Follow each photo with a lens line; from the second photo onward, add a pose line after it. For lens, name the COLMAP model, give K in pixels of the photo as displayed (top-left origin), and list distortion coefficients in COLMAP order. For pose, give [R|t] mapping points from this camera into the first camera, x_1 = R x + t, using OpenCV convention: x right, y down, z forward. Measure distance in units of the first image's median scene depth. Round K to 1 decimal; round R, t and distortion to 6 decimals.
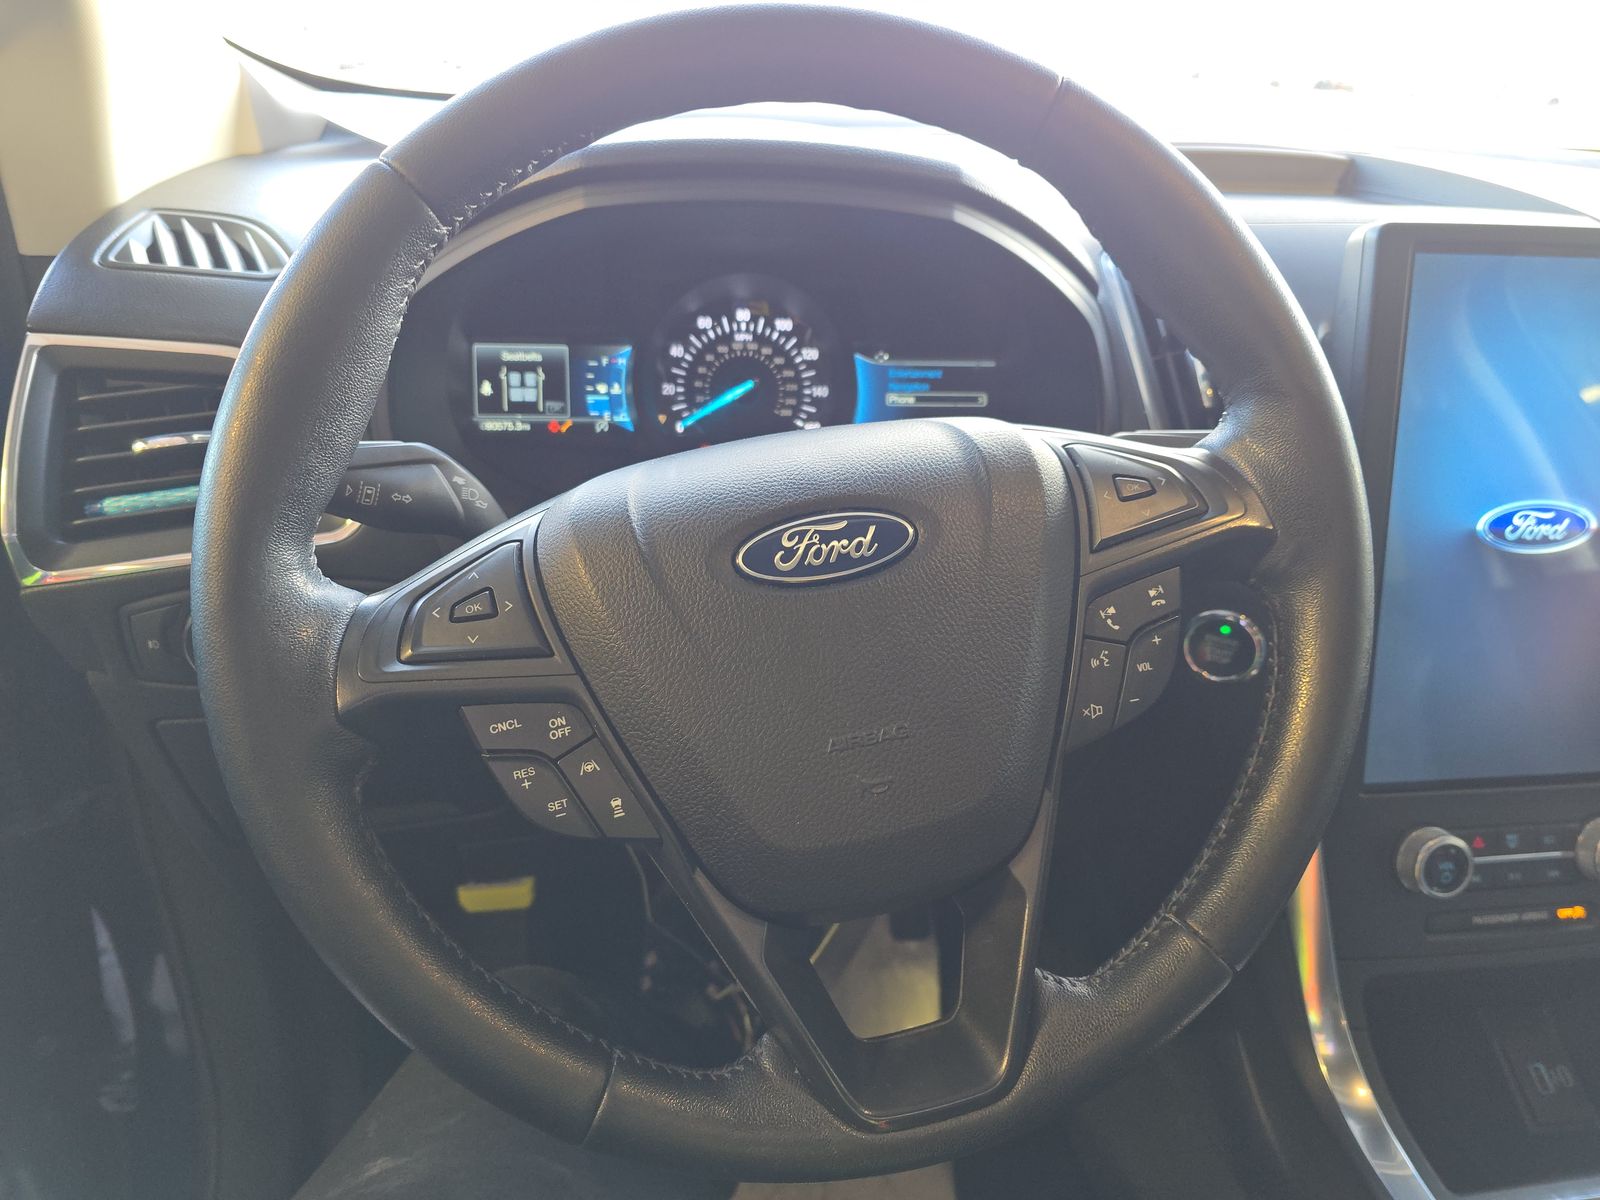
lens RADIAL K [[1053.3, 0, 797.8], [0, 1053.3, 612.3], [0, 0, 1]] dist [0.040610, -0.039995]
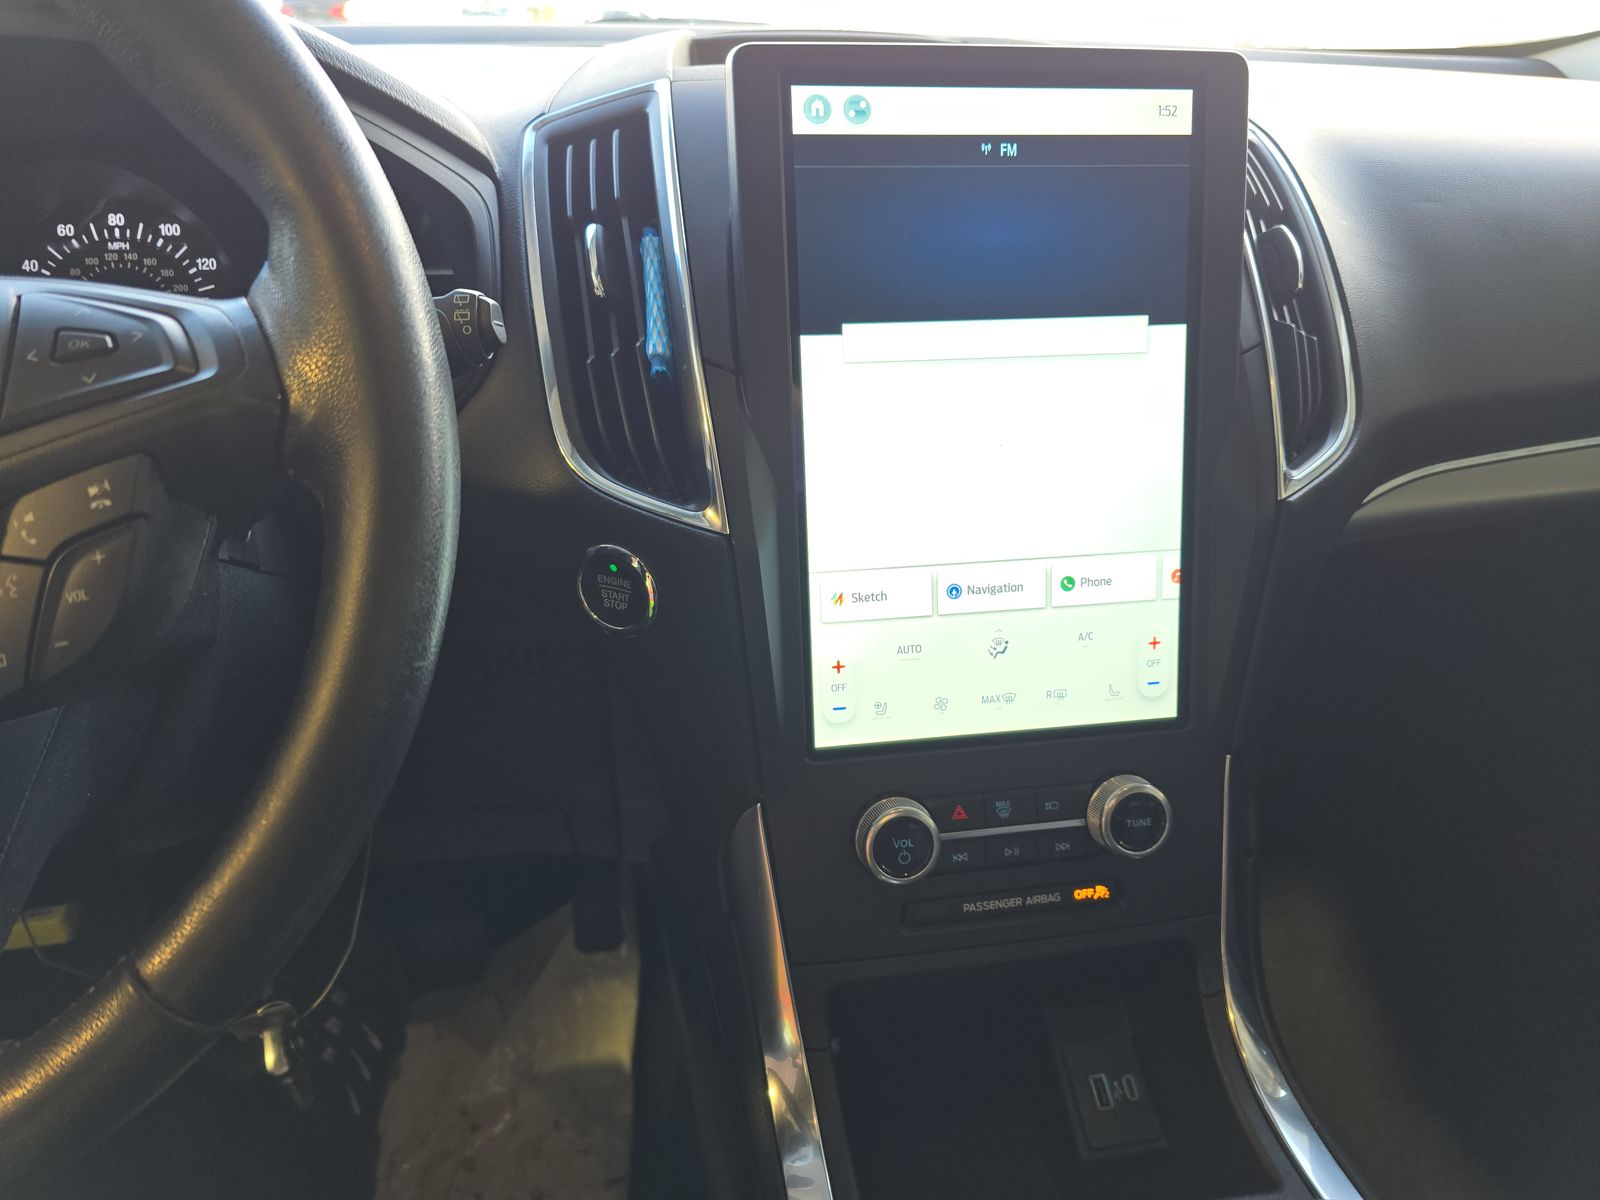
lens RADIAL K [[1053.3, 0, 797.8], [0, 1053.3, 612.3], [0, 0, 1]] dist [0.040610, -0.039995]
pose [[0.998869, -0.045170, 0.014815, 0.455673], [0.045143, 0.998978, 0.002142, 0.047432], [-0.014897, -0.001470, 0.999888, 0.163554]]
